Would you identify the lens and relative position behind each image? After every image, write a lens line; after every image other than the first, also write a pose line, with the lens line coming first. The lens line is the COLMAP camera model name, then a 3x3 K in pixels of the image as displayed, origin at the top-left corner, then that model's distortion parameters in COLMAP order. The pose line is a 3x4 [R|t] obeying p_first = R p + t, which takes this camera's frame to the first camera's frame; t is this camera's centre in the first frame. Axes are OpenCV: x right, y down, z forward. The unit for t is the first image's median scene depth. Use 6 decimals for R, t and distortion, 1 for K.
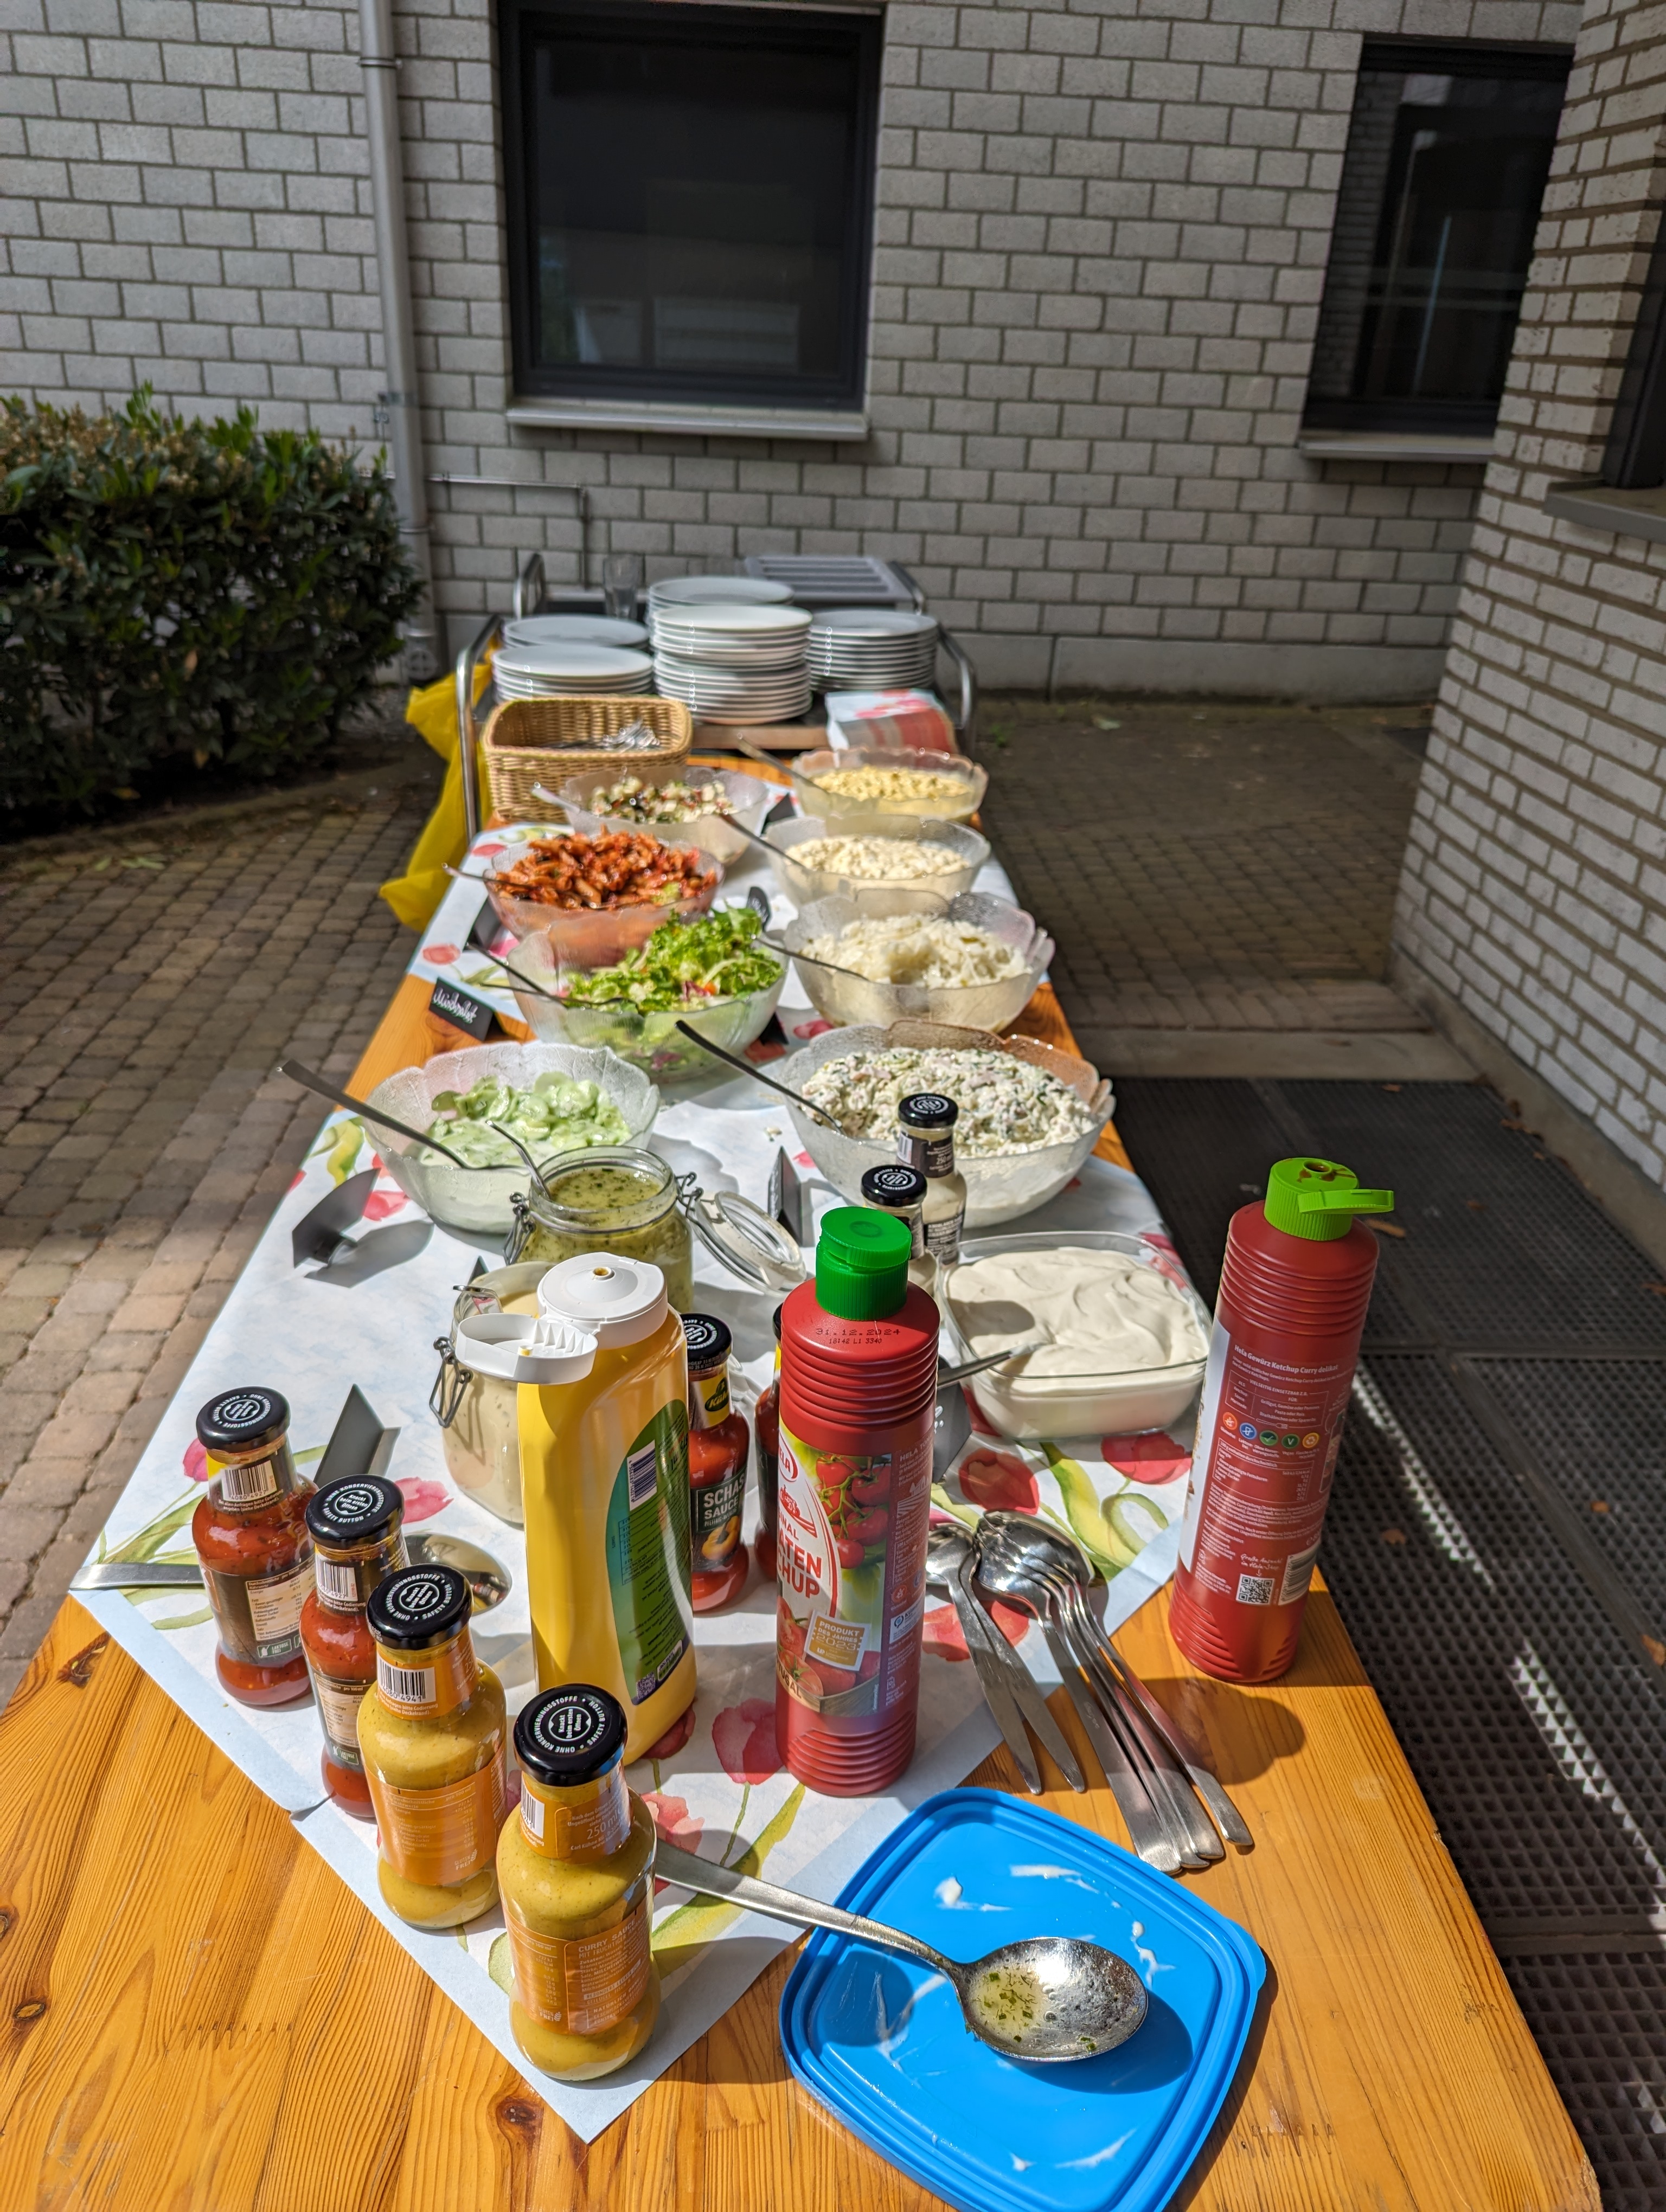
lens RADIAL K [[1553.1, 0, 840.3], [0, 1553.1, 1106.0], [0, 0, 1]] dist [0.005650, -0.001323]
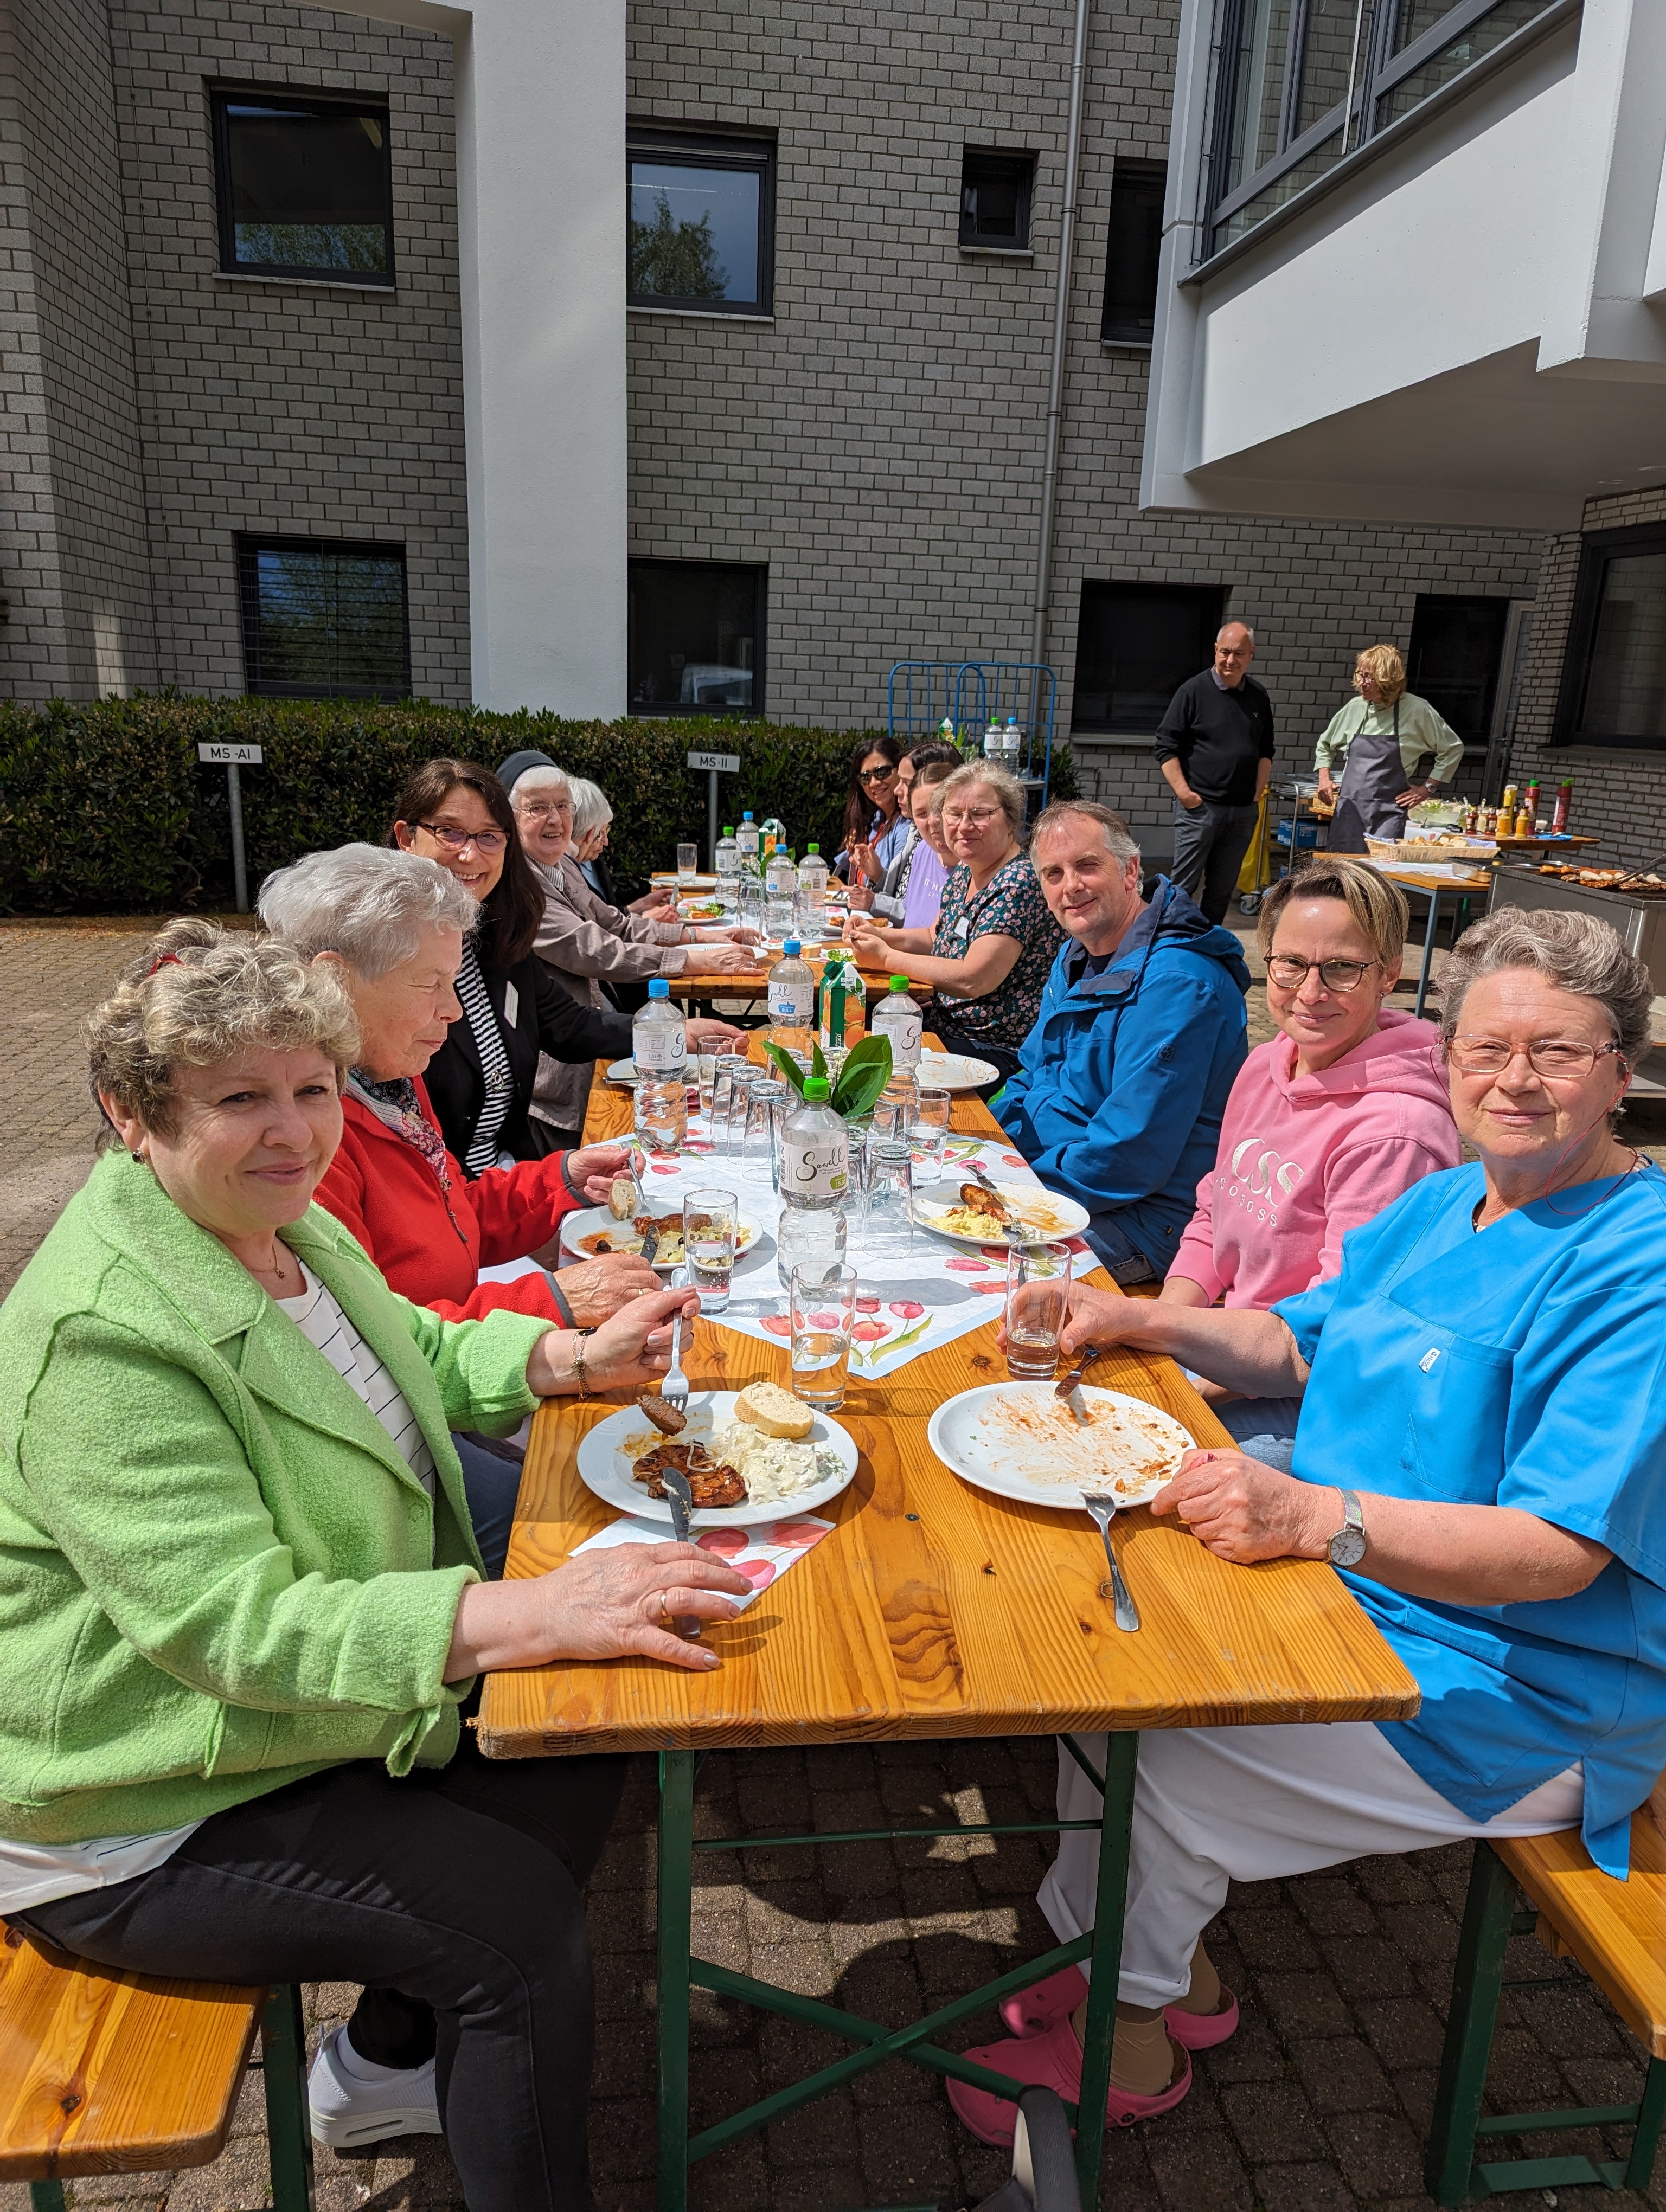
lens RADIAL K [[1553.1, 0, 830.8], [0, 1553.1, 1108.9], [0, 0, 1]] dist [0.005650, -0.001323]
pose [[0.998434, -0.021261, 0.051744, -0.784295], [0.031128, 0.979691, -0.198083, 0.616800], [-0.046481, 0.199383, 0.978819, -1.297163]]
